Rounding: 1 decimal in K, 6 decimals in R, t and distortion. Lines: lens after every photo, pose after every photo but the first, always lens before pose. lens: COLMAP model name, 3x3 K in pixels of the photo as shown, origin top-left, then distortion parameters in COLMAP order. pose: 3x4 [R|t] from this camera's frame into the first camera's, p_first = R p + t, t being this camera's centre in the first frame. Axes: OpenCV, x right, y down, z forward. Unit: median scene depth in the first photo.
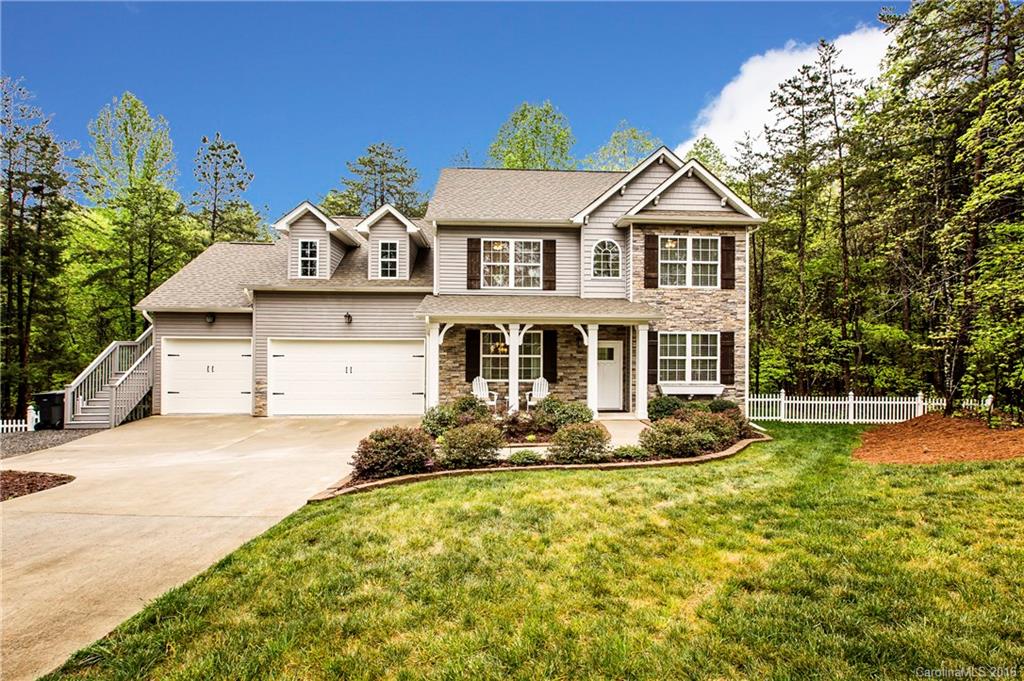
lens RADIAL K [[486.2, 0, 512.0], [0, 486.2, 340.5], [0, 0, 1]] dist [-0.014718, 0.000119]
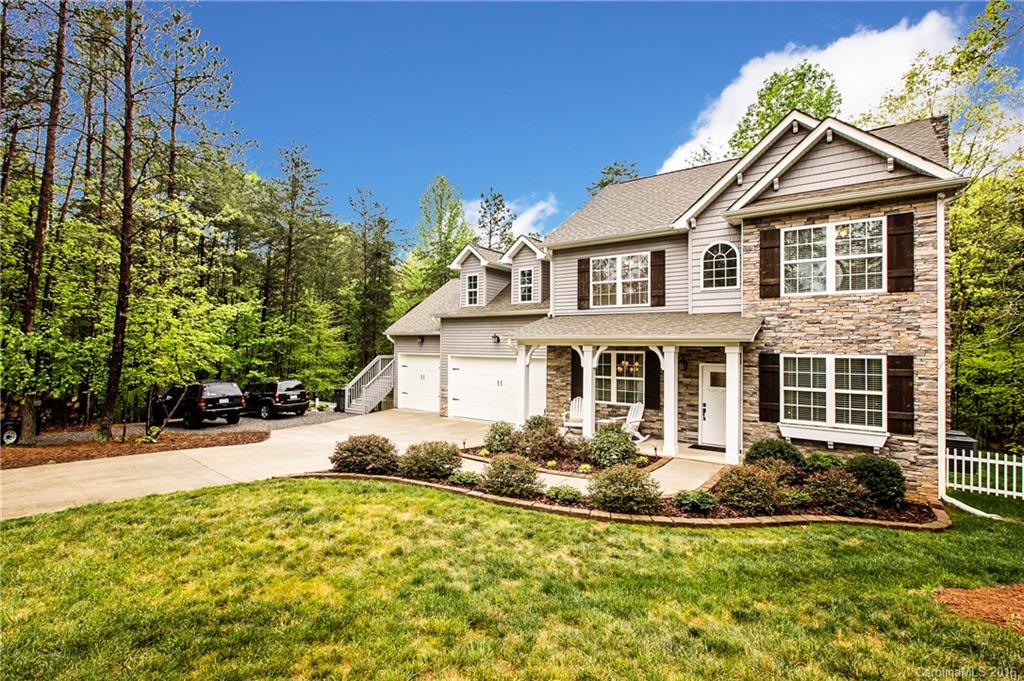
lens RADIAL K [[480.5, 0, 512.0], [0, 480.5, 340.5], [0, 0, 1]] dist [0.000930, 0.000333]
pose [[0.772270, -0.005653, -0.635269, 0.446269], [-0.004666, 0.999883, -0.014571, -0.026176], [0.635277, 0.014217, 0.772153, 0.141138]]
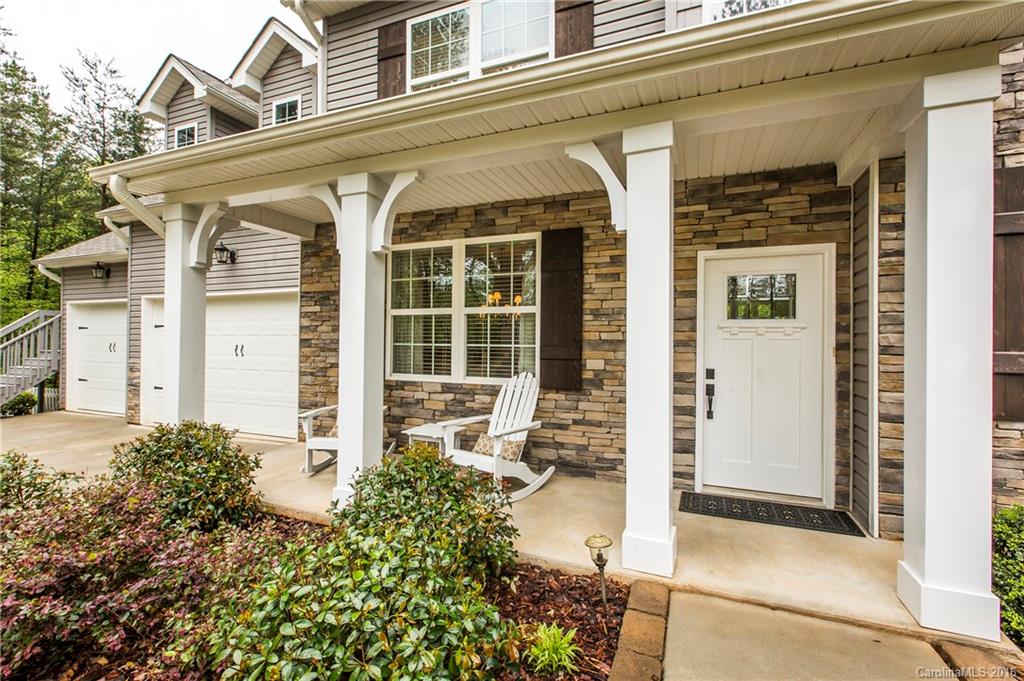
lens RADIAL K [[457.5, 0, 512.0], [0, 457.5, 340.5], [0, 0, 1]] dist [0.000681, 0.000127]
pose [[0.903201, 0.000432, -0.429217, 0.178843], [-0.004304, 0.999958, -0.008052, 0.056343], [0.429196, 0.009121, 0.903166, 0.714110]]
